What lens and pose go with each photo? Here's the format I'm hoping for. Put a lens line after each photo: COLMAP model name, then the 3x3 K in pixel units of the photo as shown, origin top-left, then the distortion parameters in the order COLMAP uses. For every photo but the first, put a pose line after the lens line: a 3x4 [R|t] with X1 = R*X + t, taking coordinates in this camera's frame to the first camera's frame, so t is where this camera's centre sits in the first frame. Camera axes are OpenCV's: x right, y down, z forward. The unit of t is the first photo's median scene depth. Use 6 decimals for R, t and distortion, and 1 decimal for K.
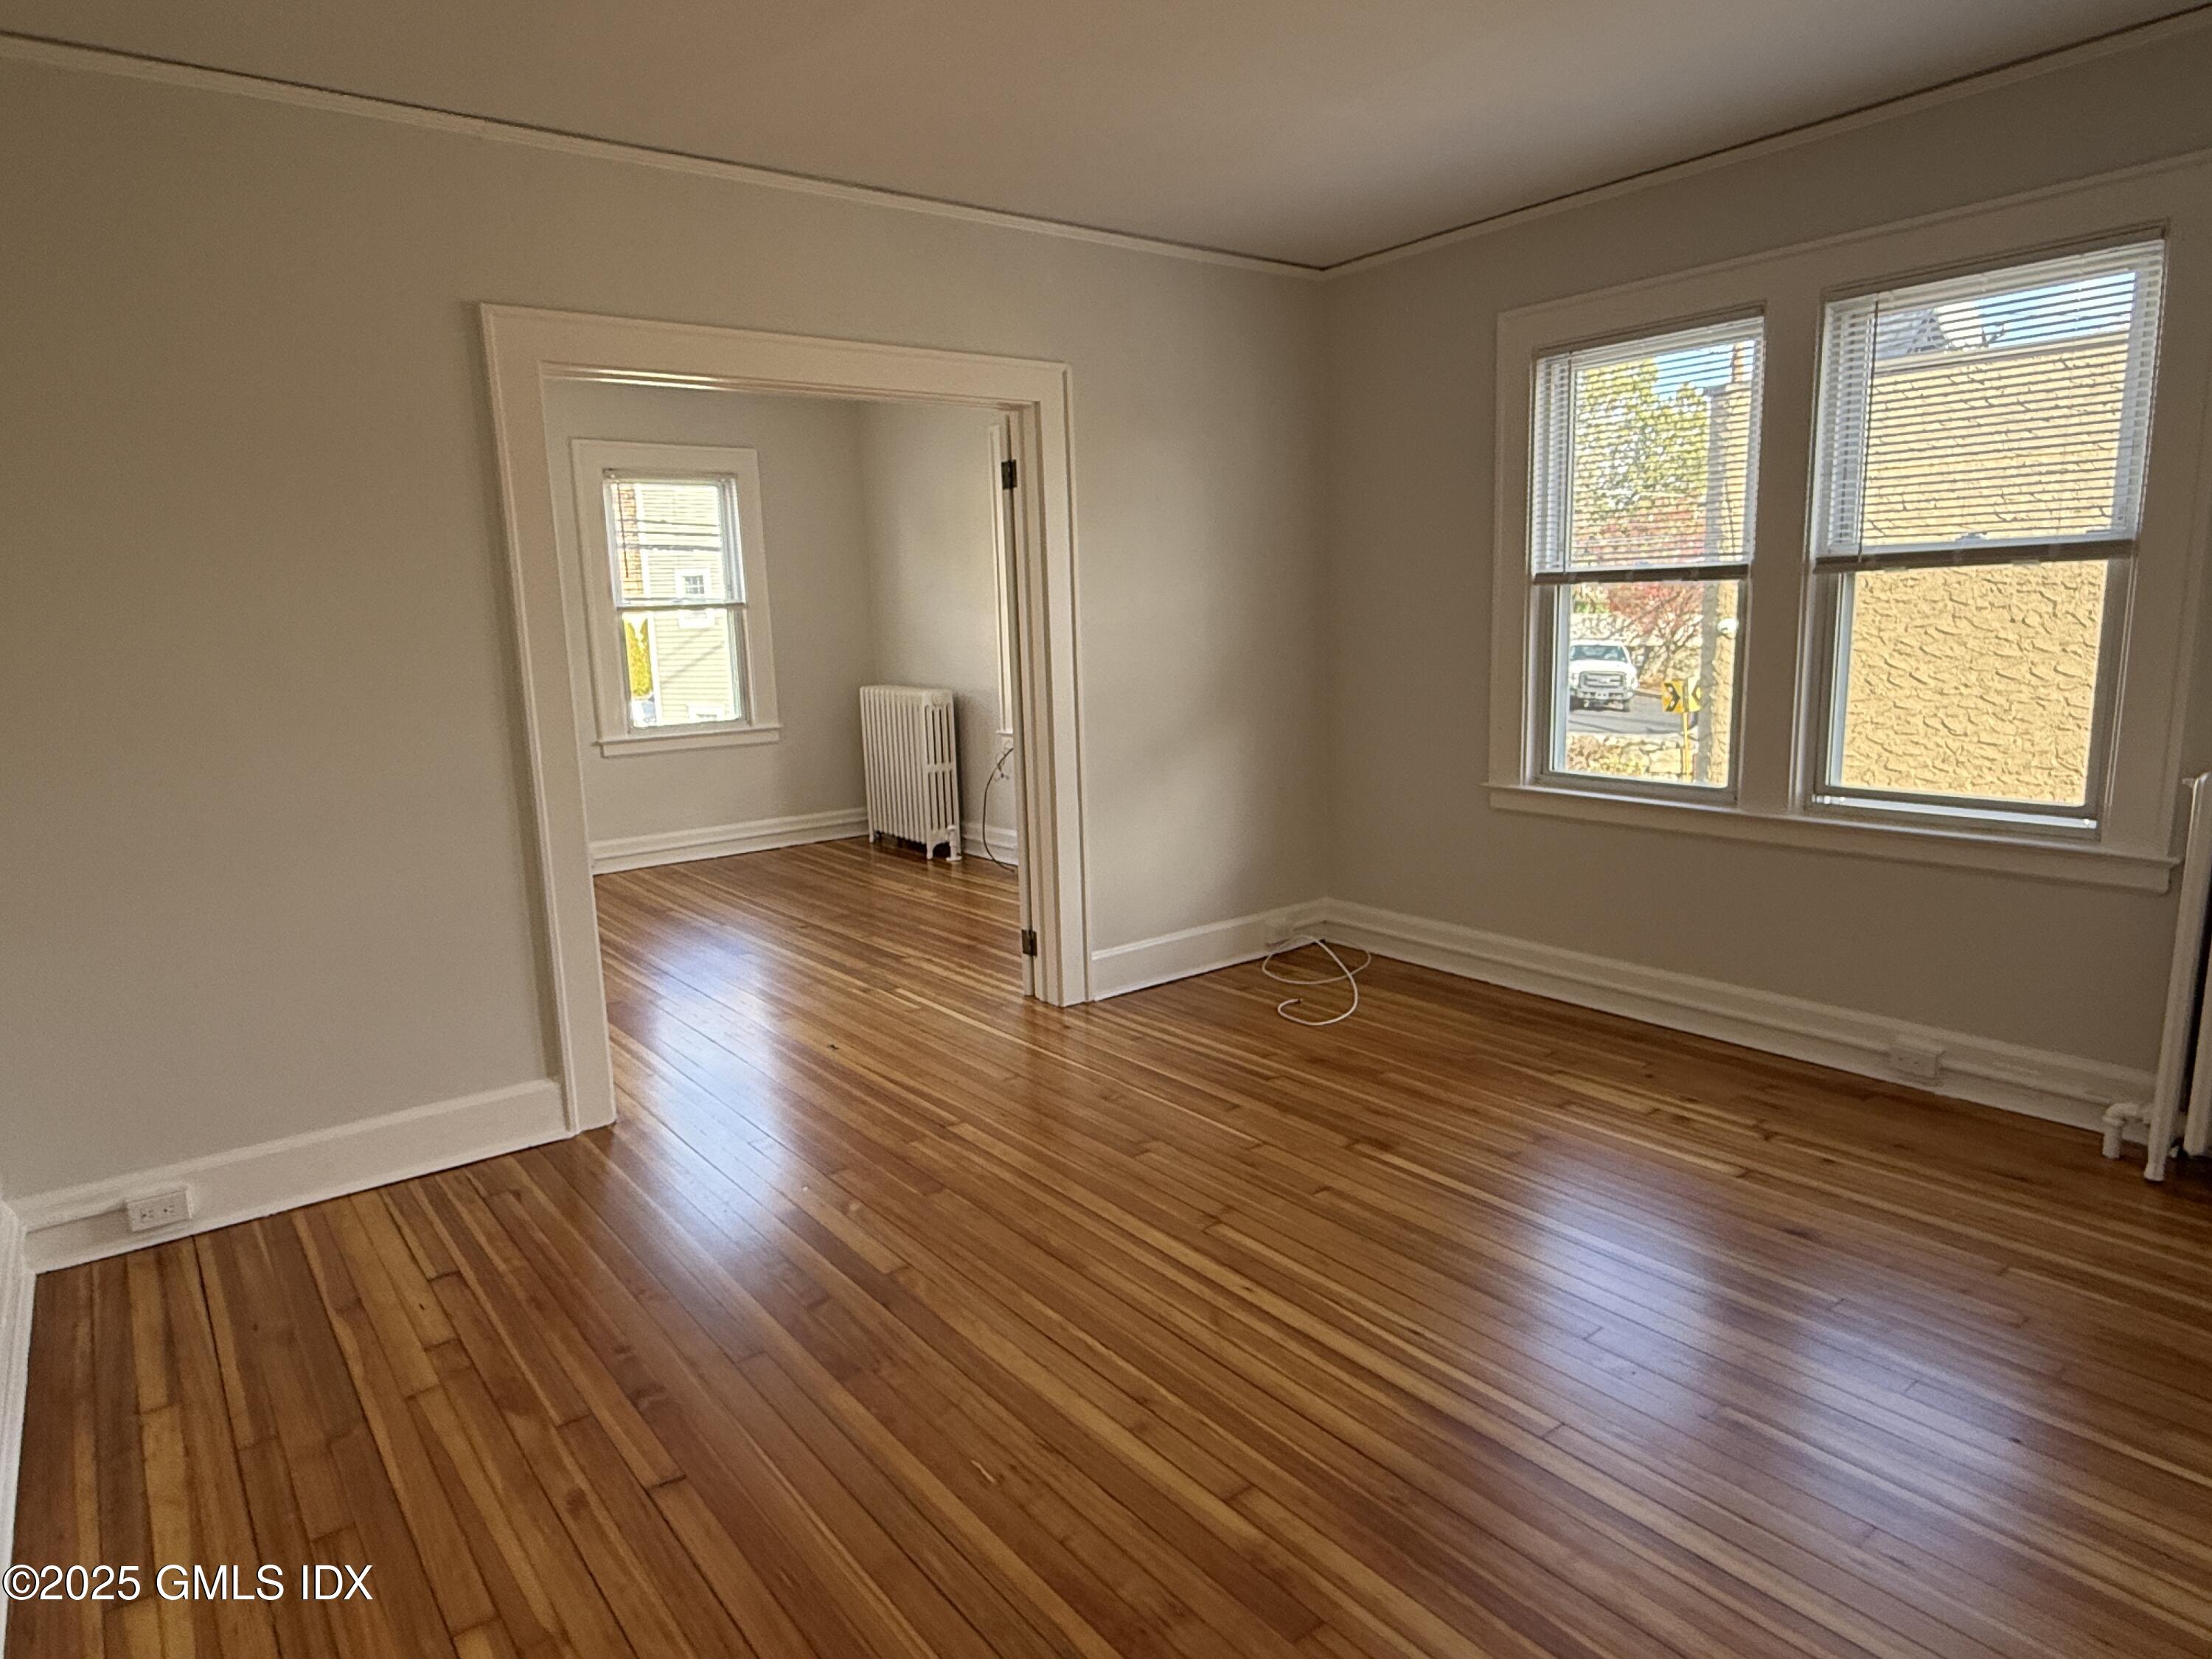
lens RADIAL K [[1306.2, 0, 1110.5], [0, 1306.2, 837.4], [0, 0, 1]] dist [-0.003387, 0.003712]
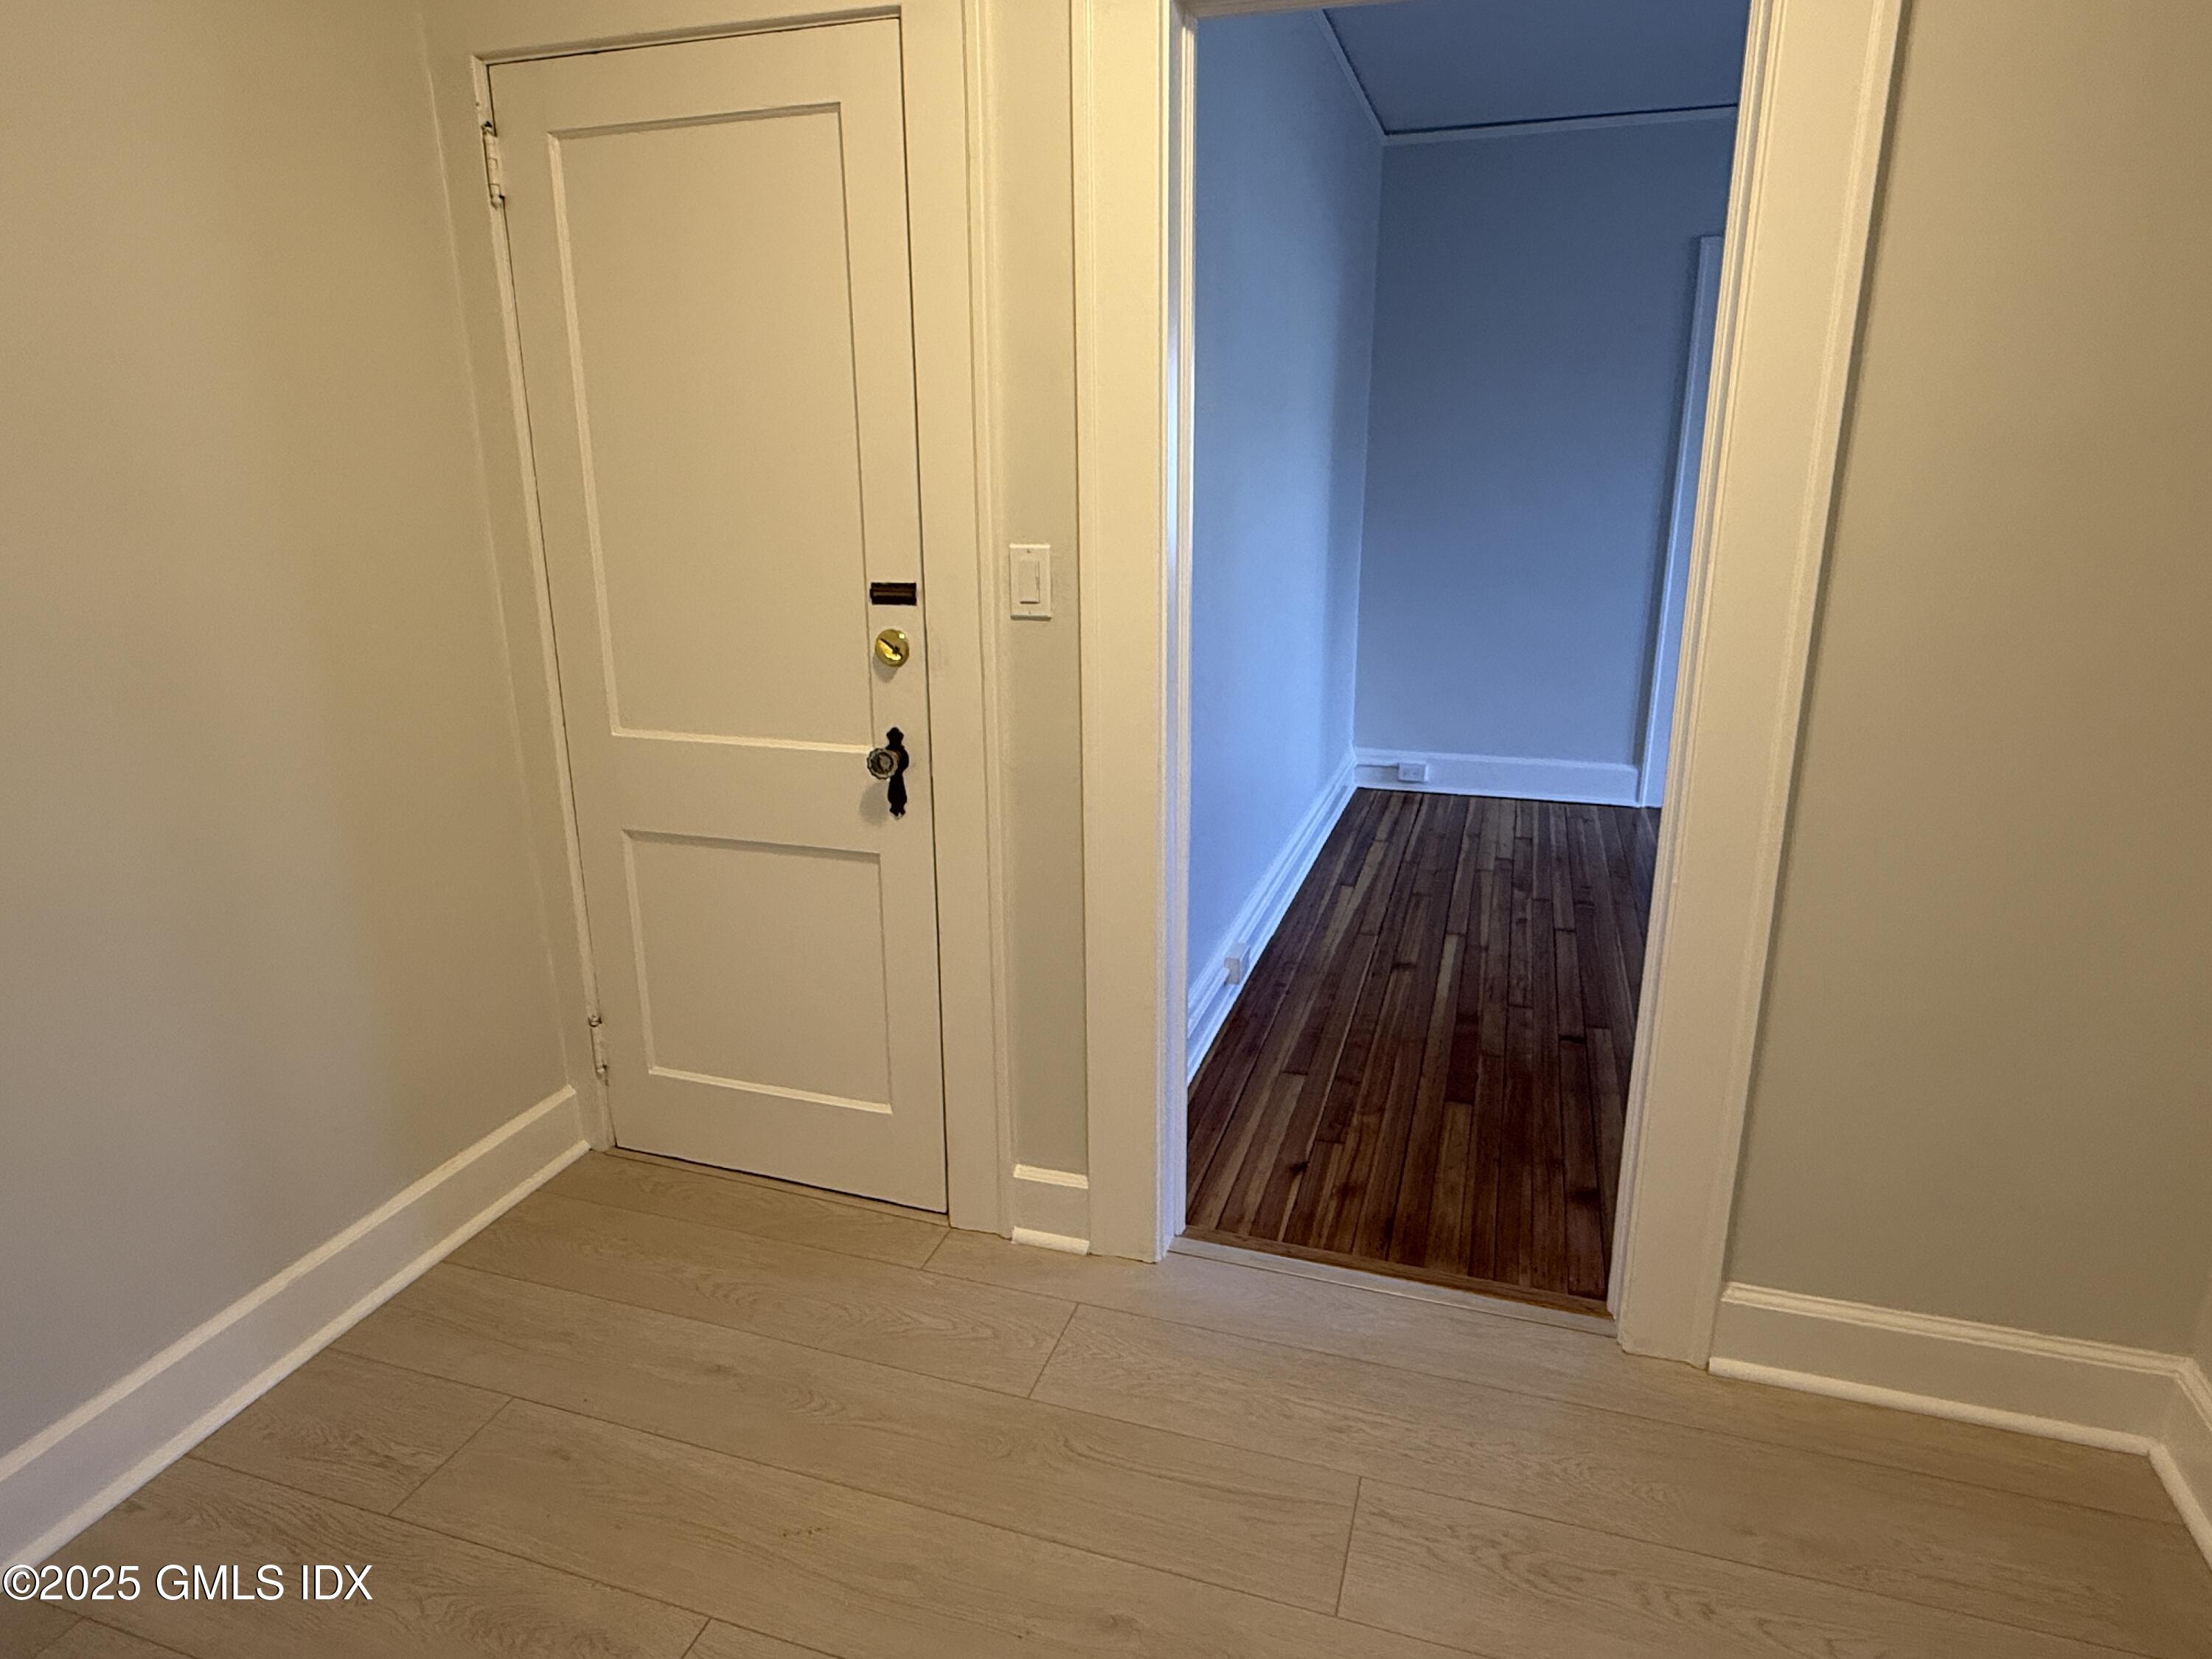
lens RADIAL K [[1306.2, 0, 1110.5], [0, 1306.2, 837.4], [0, 0, 1]] dist [-0.003387, 0.003712]
pose [[0.565249, 0.255174, -0.784462, 0.441283], [-0.157174, 0.966848, 0.201249, 0.057846], [0.809809, 0.009541, 0.586616, -0.379737]]
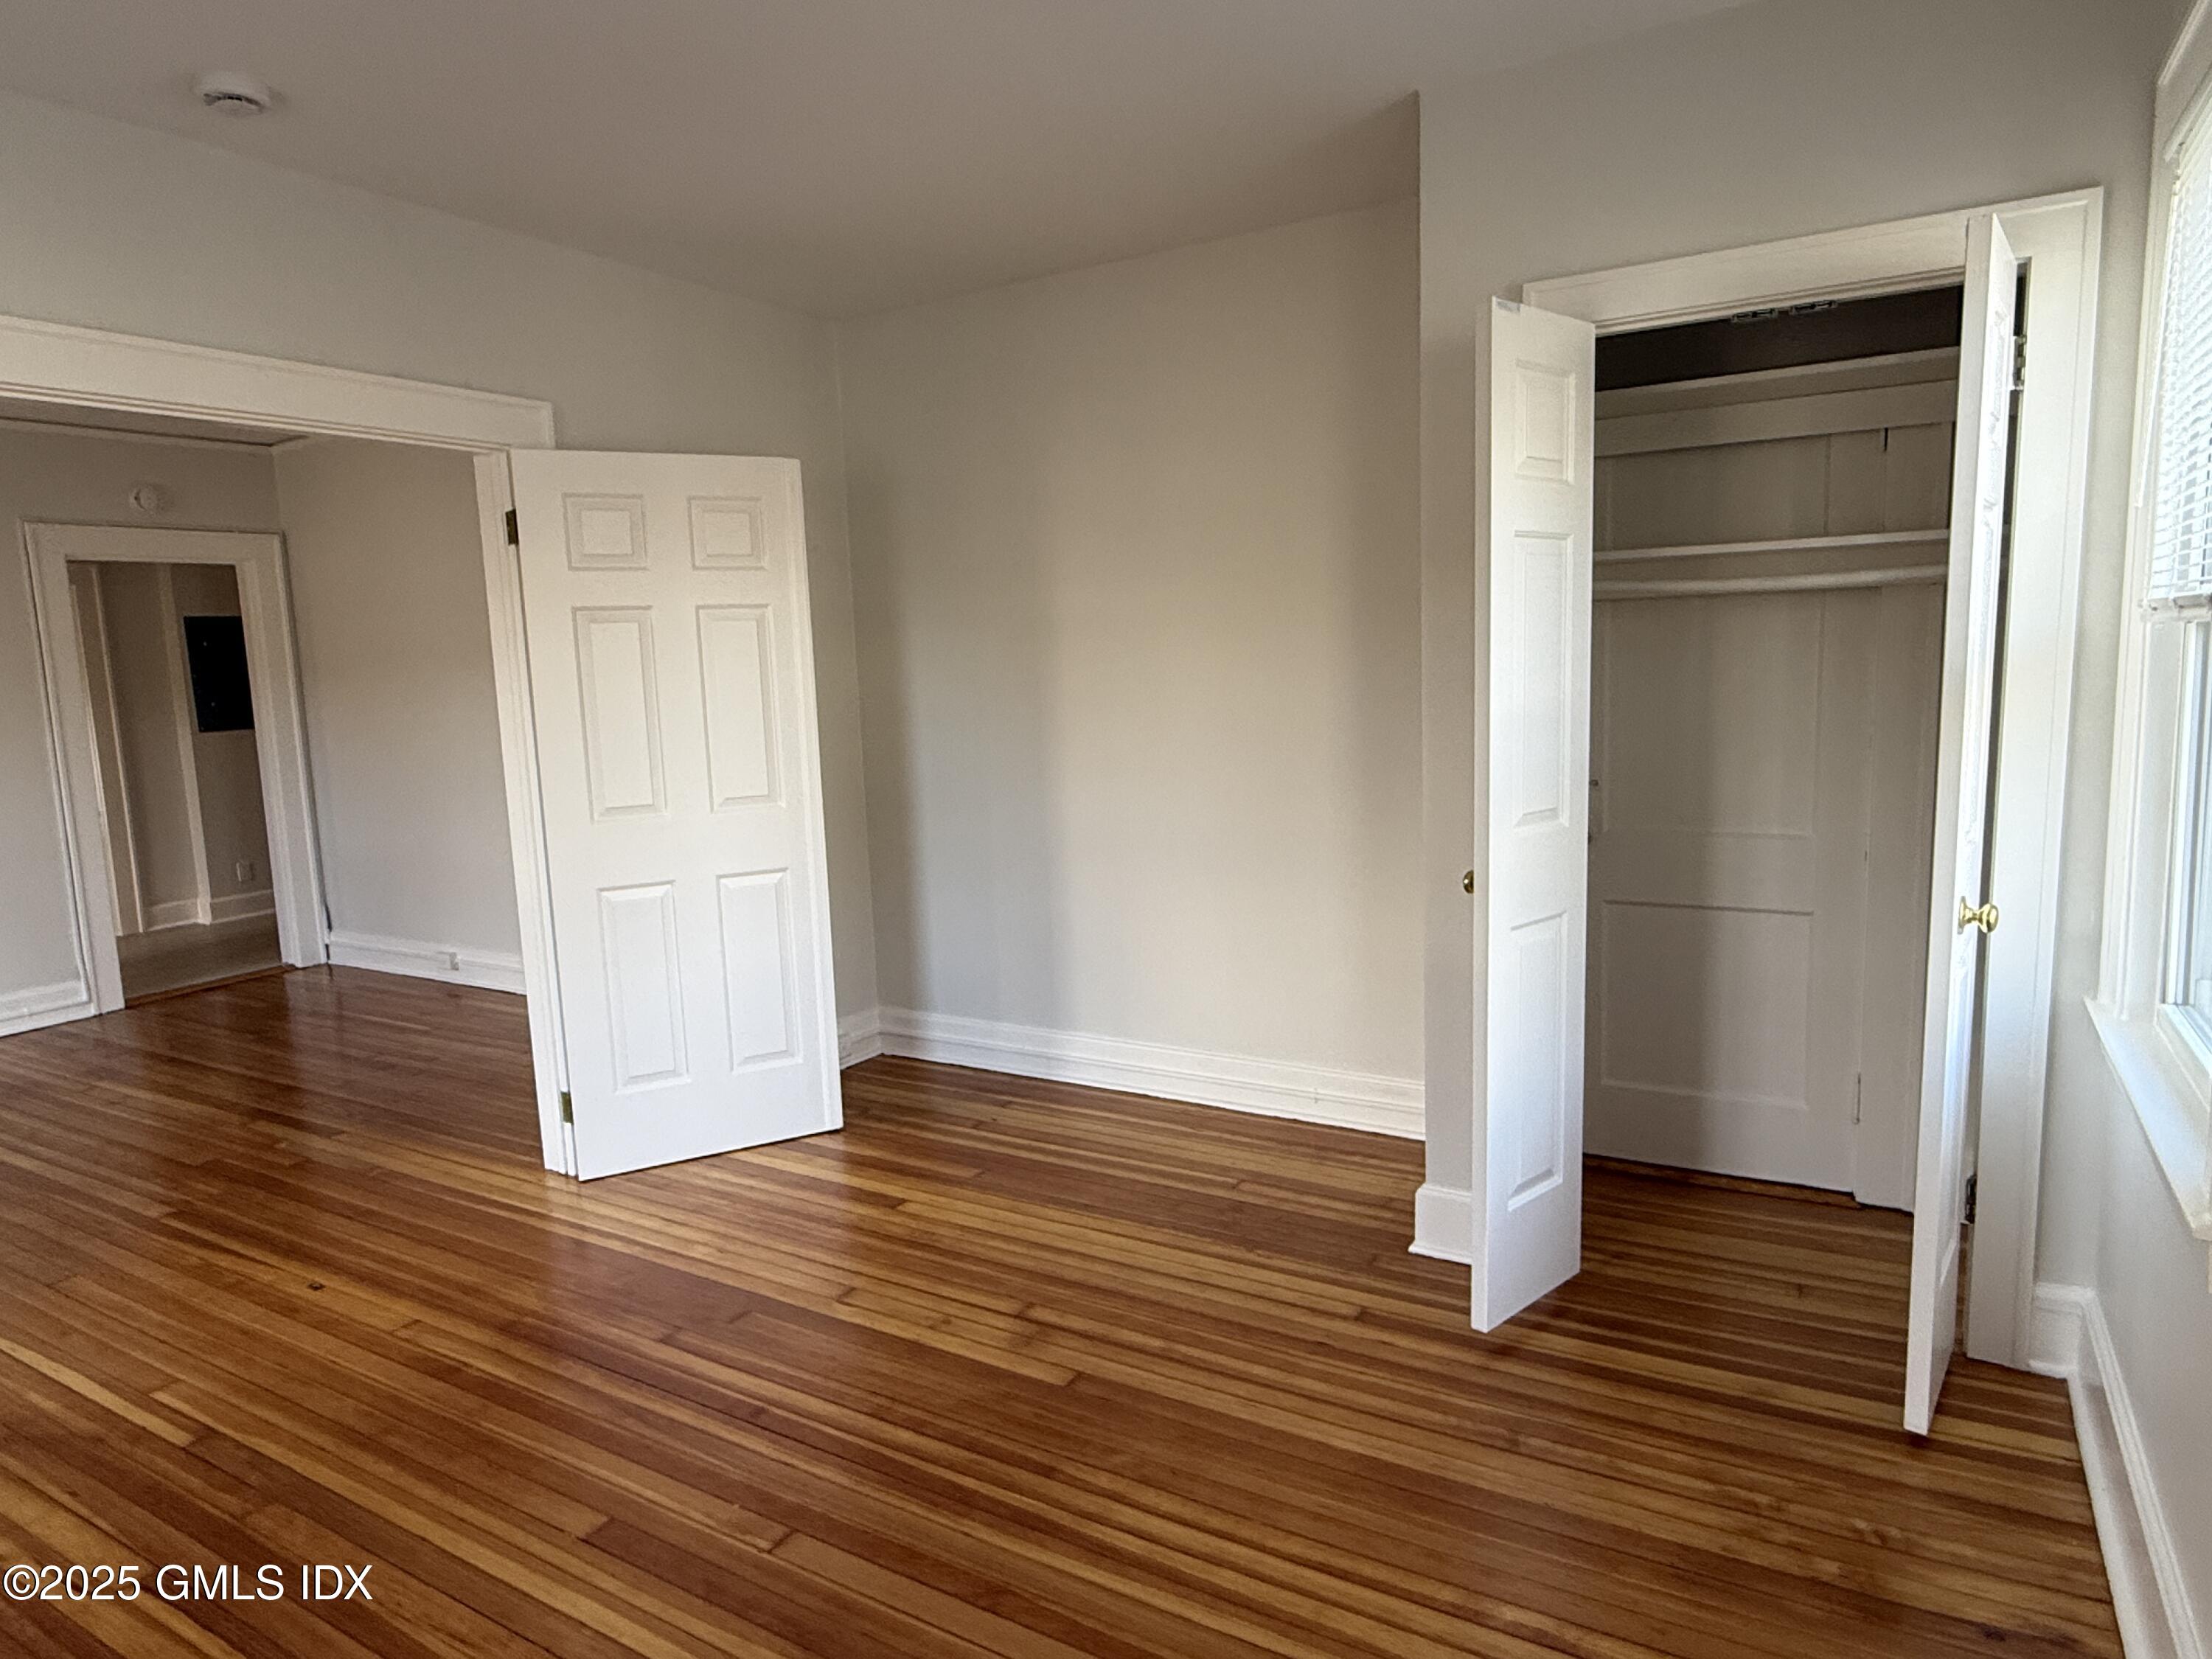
lens RADIAL K [[1306.2, 0, 1110.5], [0, 1306.2, 837.4], [0, 0, 1]] dist [-0.003387, 0.003712]
pose [[-0.929674, 0.115742, -0.349729, -0.487226], [0.000226, 0.949539, 0.313648, -0.378471], [0.368384, 0.291511, -0.882788, 2.116073]]
